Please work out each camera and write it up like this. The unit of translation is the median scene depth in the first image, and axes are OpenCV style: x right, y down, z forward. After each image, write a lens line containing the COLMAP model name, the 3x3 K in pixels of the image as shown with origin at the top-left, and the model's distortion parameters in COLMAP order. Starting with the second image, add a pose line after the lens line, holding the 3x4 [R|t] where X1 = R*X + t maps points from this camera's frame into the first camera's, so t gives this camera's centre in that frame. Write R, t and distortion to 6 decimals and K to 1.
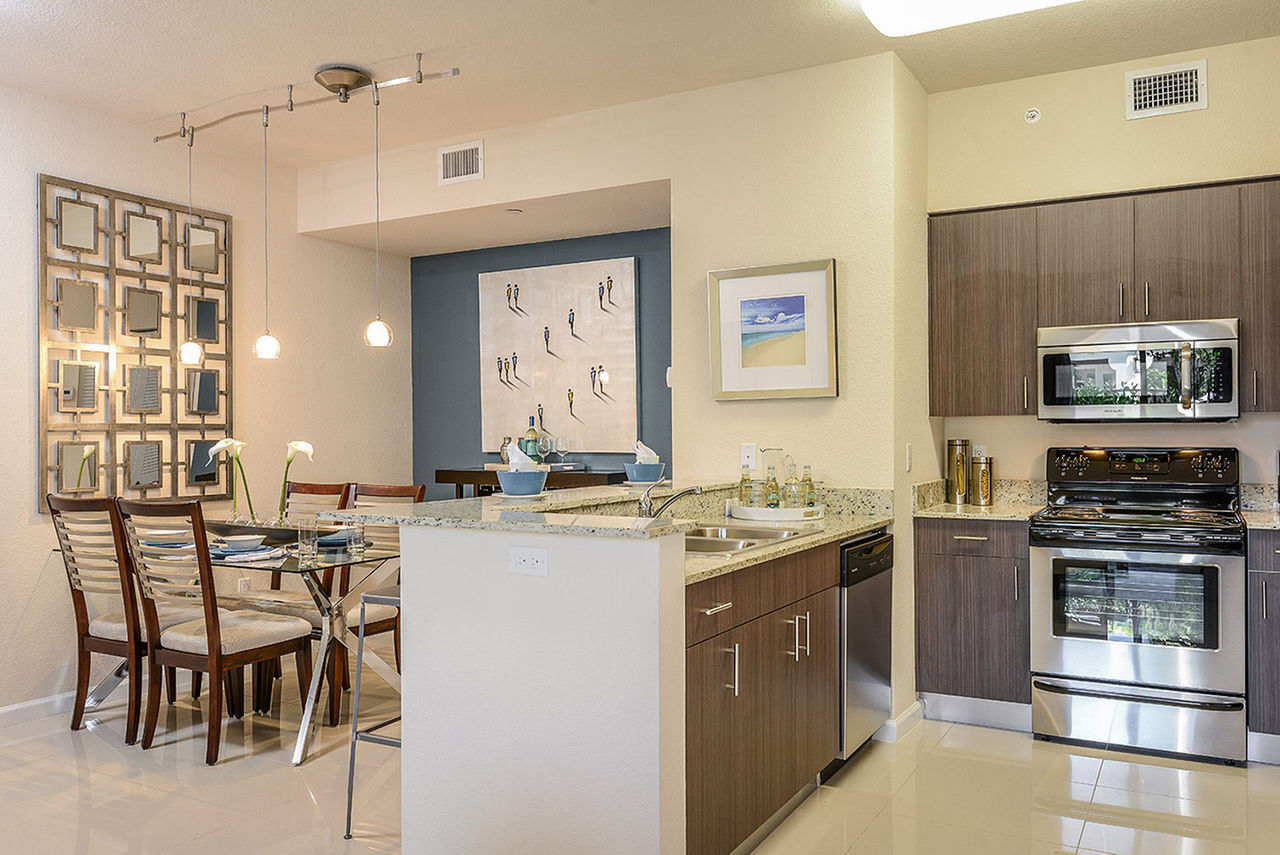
lens RADIAL K [[979.5, 0, 640.0], [0, 979.5, 427.5], [0, 0, 1]] dist [0.004874, 0.000614]
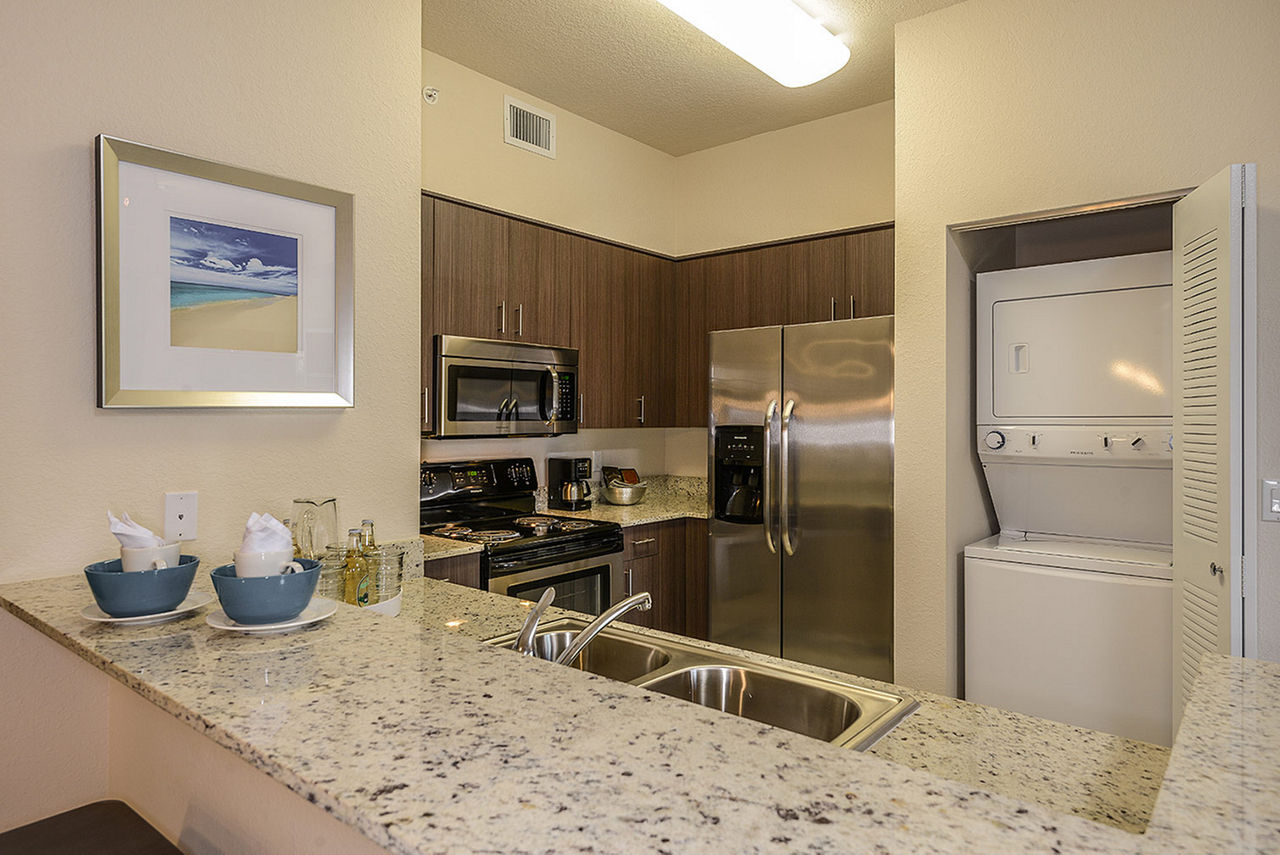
lens RADIAL K [[769.5, 0, 640.0], [0, 769.5, 427.5], [0, 0, 1]] dist [0.001507, 0.000808]
pose [[0.175049, -0.006456, 0.984539, -0.256735], [-0.004940, 0.999960, 0.007436, -0.022367], [-0.984547, -0.006165, 0.175010, 0.689740]]
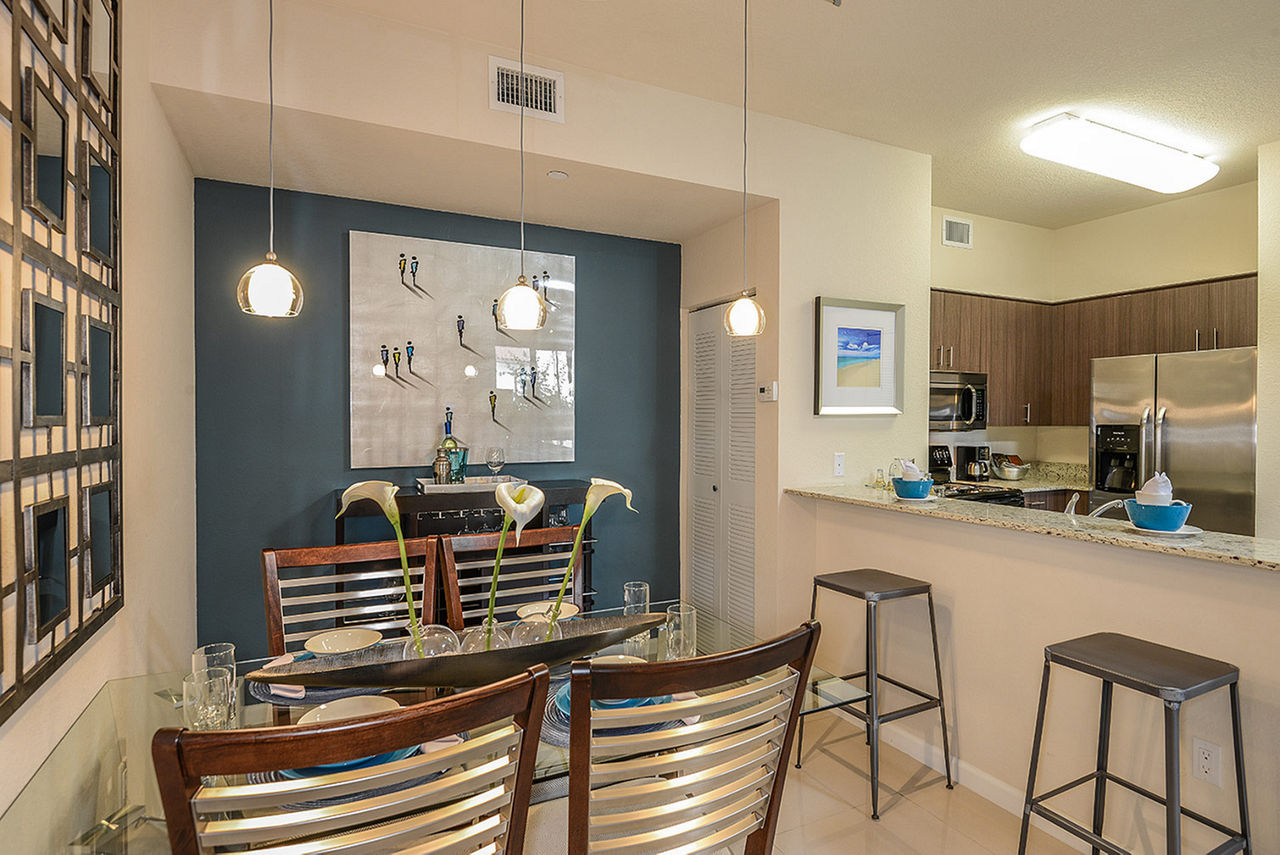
lens RADIAL K [[672.9, 0, 640.0], [0, 672.9, 427.5], [0, 0, 1]] dist [-0.005337, -0.000814]
pose [[0.558259, -0.006683, 0.829640, -0.675551], [-0.009362, 0.999853, 0.014354, -0.022855], [-0.829614, -0.015781, 0.558114, 0.760225]]
